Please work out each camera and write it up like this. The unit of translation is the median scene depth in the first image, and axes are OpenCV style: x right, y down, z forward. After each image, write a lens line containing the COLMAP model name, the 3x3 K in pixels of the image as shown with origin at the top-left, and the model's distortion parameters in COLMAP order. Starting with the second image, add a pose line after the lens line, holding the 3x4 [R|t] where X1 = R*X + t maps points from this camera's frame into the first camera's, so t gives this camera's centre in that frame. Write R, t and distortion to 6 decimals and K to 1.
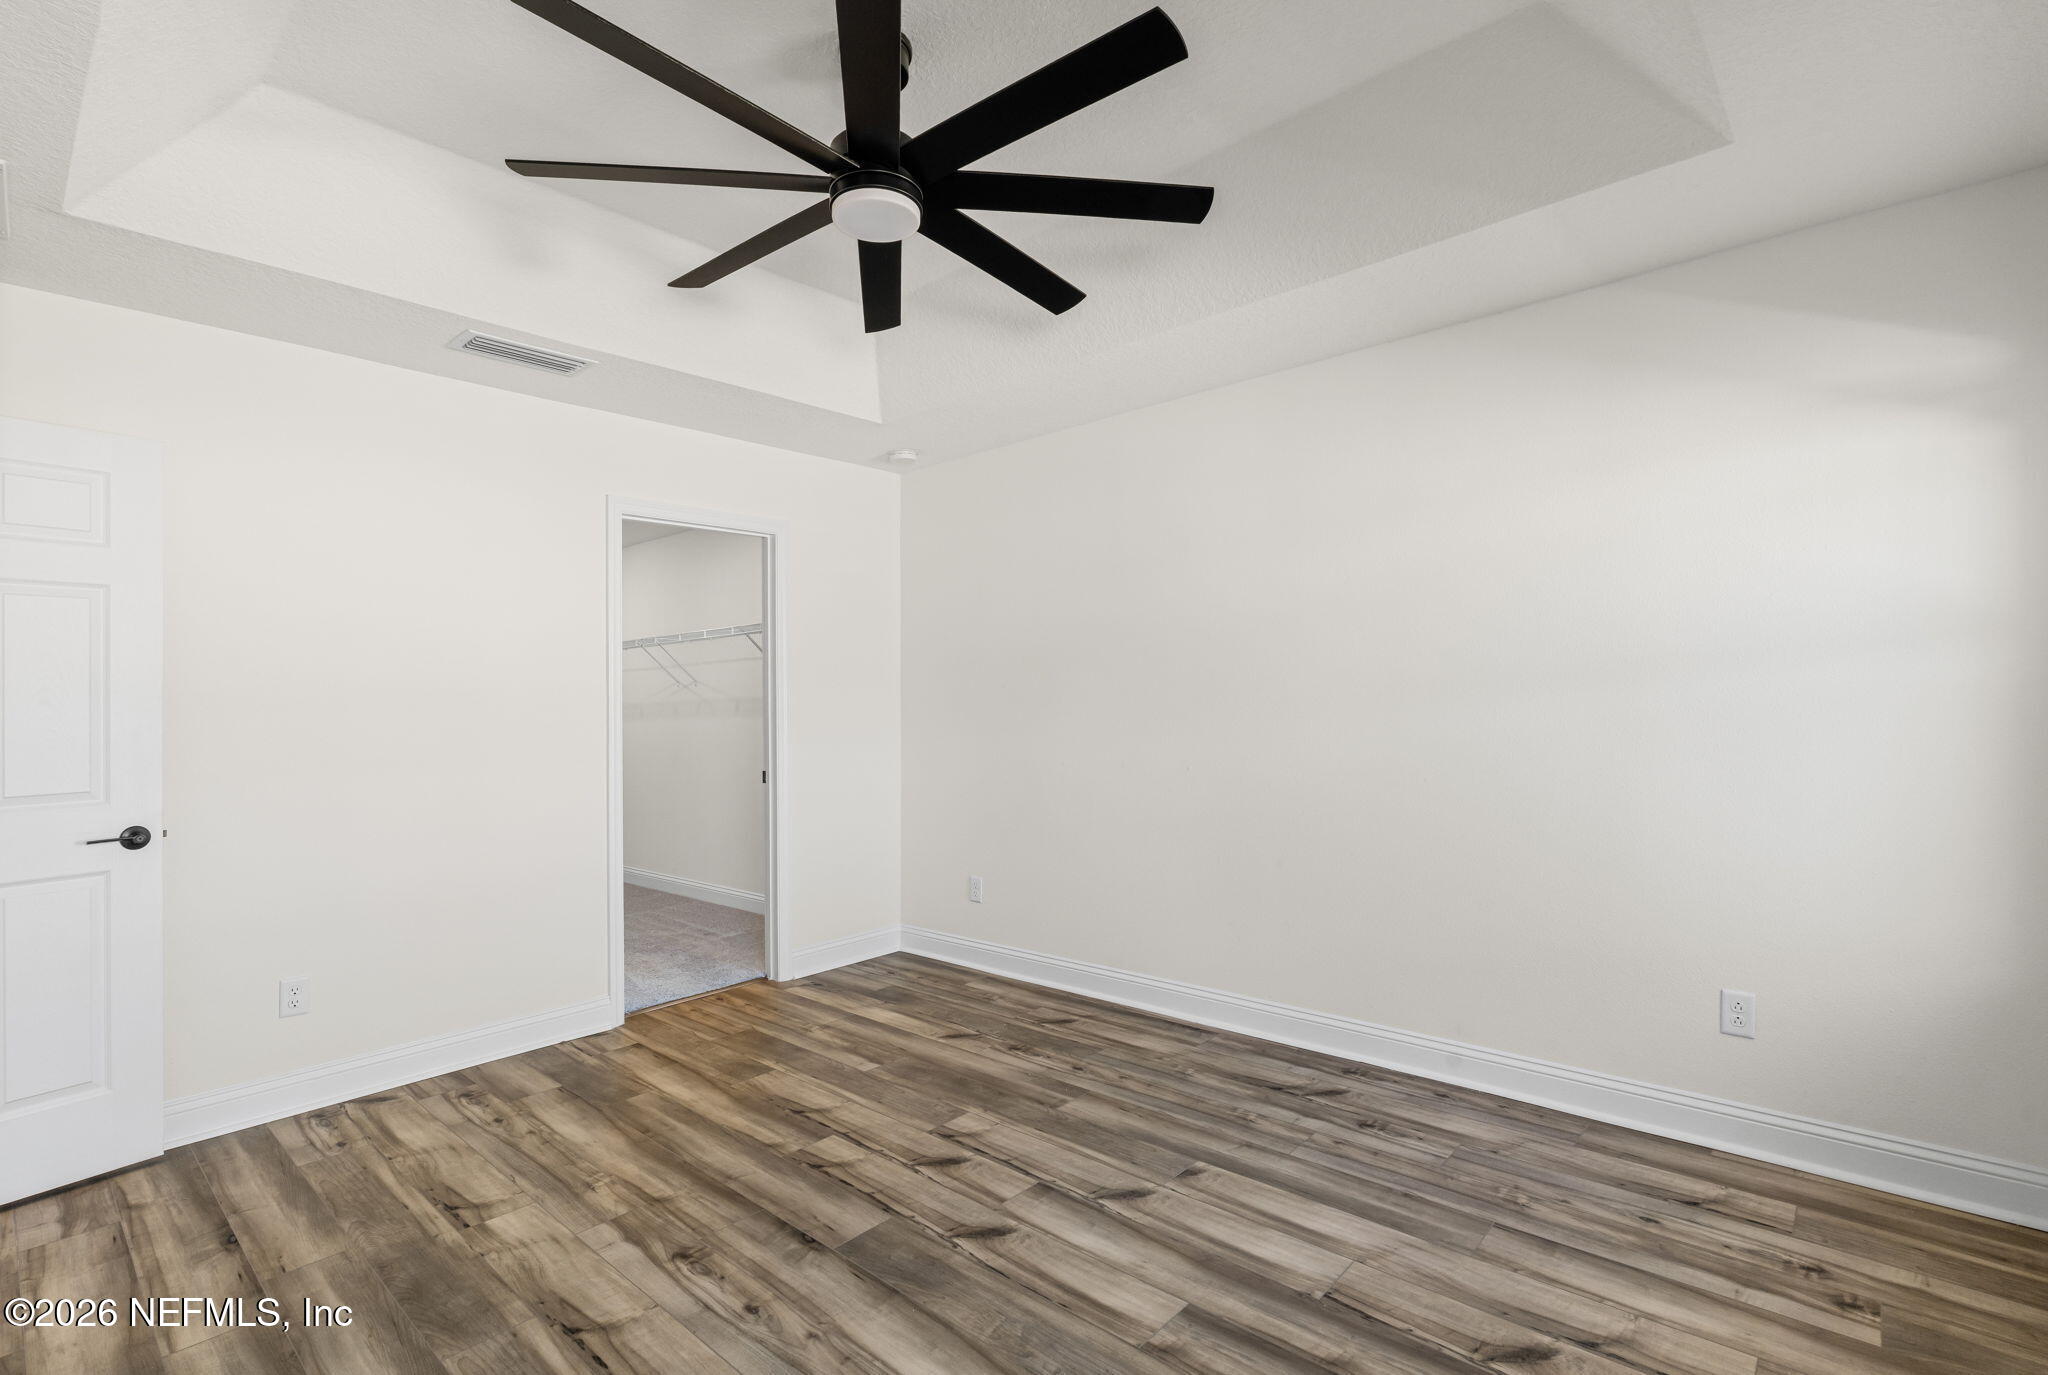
lens RADIAL K [[930.1, 0, 1026.6], [0, 930.1, 692.9], [0, 0, 1]] dist [-0.003562, -0.000507]
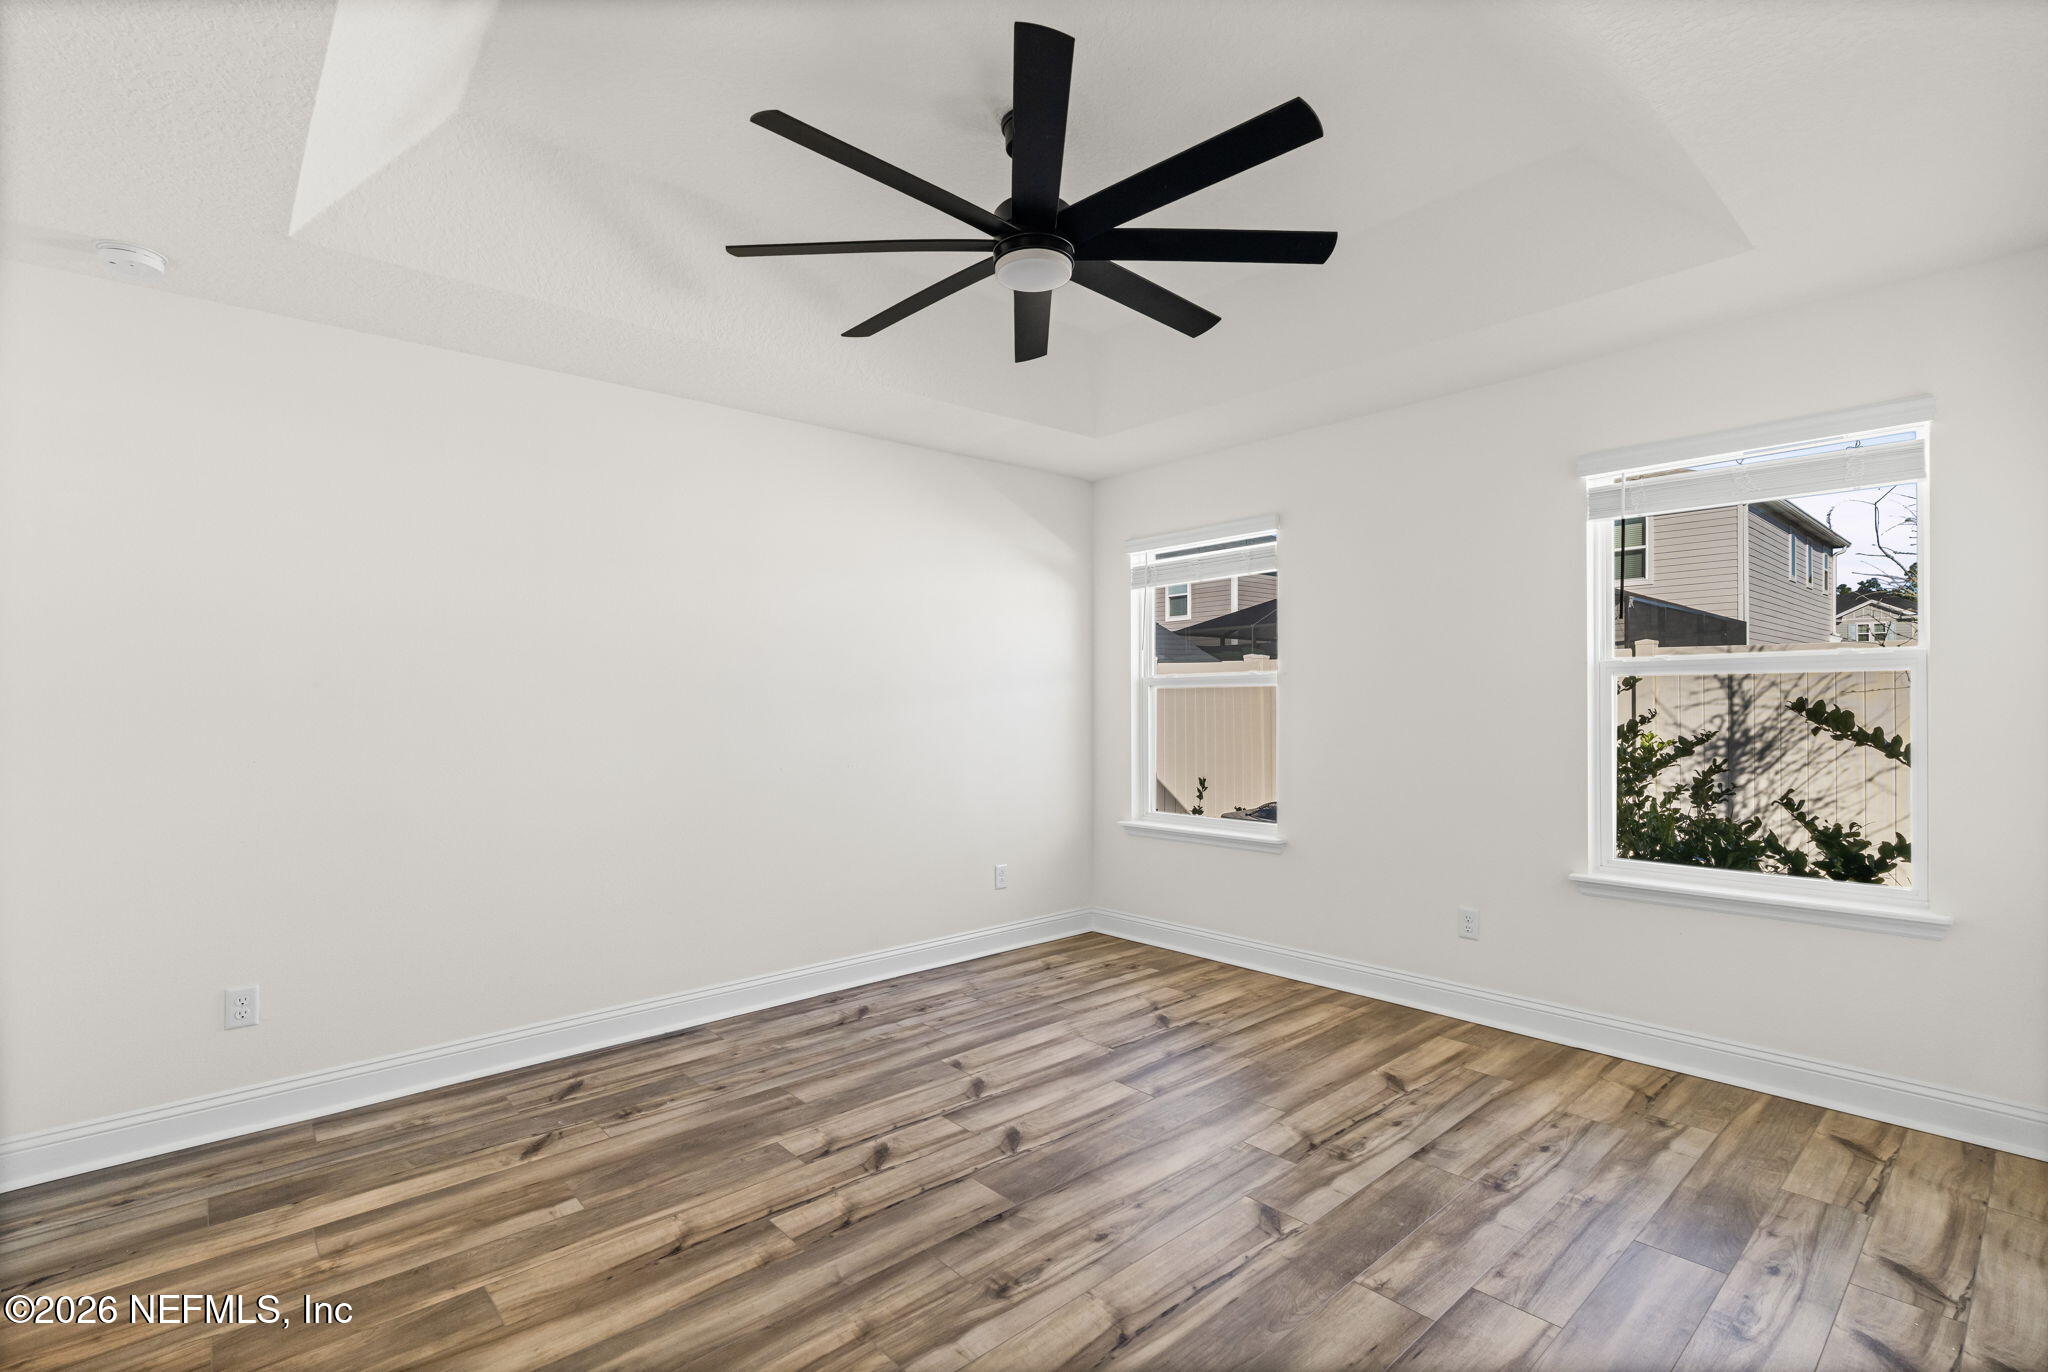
lens RADIAL K [[936.2, 0, 1029.3], [0, 936.2, 692.9], [0, 0, 1]] dist [-0.001106, -0.000969]
pose [[0.121673, 0.029277, 0.992138, -1.019571], [-0.003219, 0.999571, -0.029101, 0.033931], [-0.992565, 0.000347, 0.121715, 0.675165]]
